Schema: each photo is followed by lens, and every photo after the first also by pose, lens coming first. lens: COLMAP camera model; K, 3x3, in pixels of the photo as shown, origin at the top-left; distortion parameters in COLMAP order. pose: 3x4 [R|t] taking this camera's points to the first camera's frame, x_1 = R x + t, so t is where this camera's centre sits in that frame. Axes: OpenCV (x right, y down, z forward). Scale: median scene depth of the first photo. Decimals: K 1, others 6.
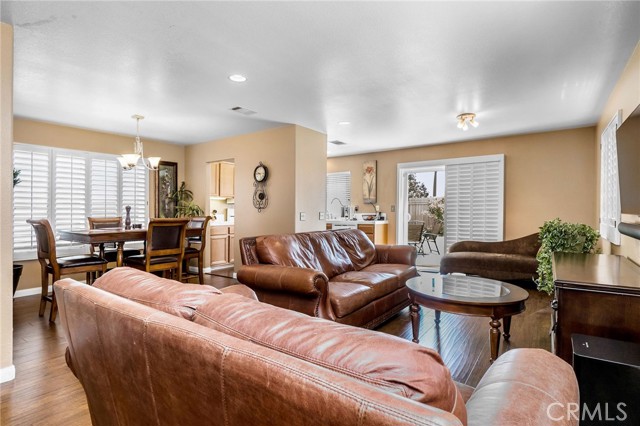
lens RADIAL K [[327.7, 0, 319.0], [0, 327.7, 221.6], [0, 0, 1]] dist [-0.001671, 0.000189]
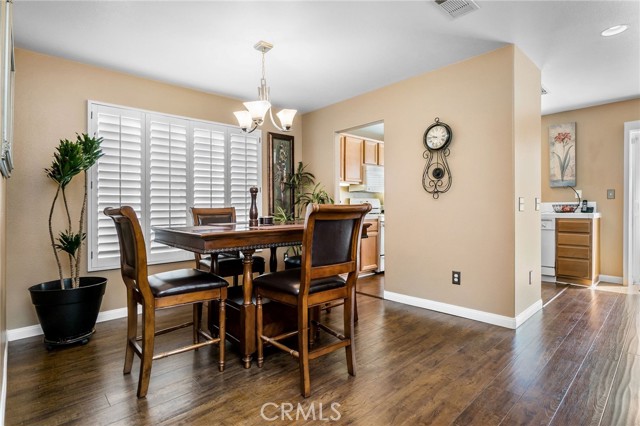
lens RADIAL K [[328.6, 0, 320.0], [0, 328.6, 213.0], [0, 0, 1]] dist [-0.023394, -0.000088]
pose [[0.979884, -0.007873, -0.199410, -0.270043], [0.004394, 0.999830, -0.017882, 0.008696], [0.199517, 0.016646, 0.979753, 0.341907]]
